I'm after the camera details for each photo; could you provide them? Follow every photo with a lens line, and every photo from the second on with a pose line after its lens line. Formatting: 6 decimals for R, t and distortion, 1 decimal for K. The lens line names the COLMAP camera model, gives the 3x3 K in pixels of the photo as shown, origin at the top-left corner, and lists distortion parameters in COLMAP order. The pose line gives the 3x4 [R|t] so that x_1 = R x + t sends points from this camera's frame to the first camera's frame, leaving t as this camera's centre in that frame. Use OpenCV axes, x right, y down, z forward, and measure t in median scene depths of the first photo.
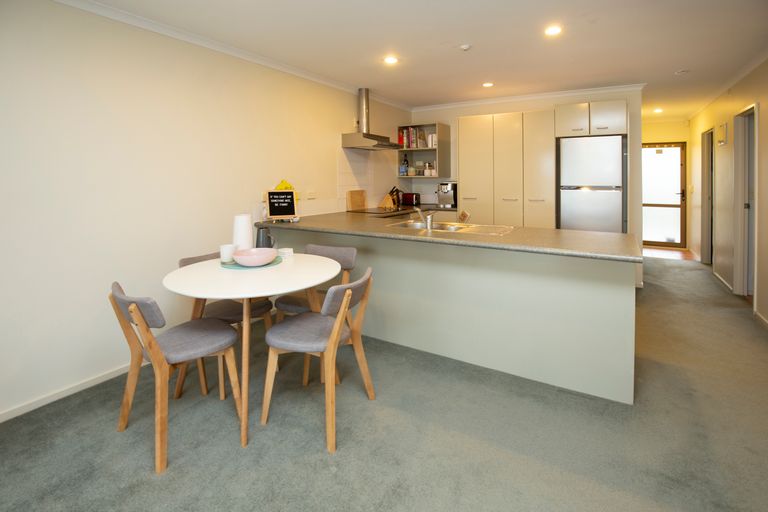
lens RADIAL K [[358.0, 0, 384.0], [0, 358.0, 256.0], [0, 0, 1]] dist [-0.026754, 0.000037]
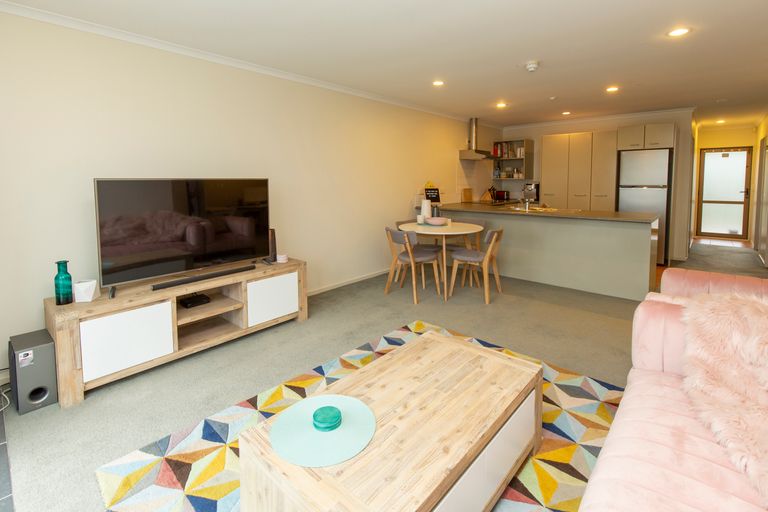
lens RADIAL K [[346.0, 0, 385.3], [0, 346.0, 247.8], [0, 0, 1]] dist [-0.000754, -0.000138]
pose [[0.983934, 0.034013, -0.175261, -0.141233], [-0.037071, 0.999212, -0.014204, 0.087483], [0.174640, 0.020473, 0.984419, -0.424447]]
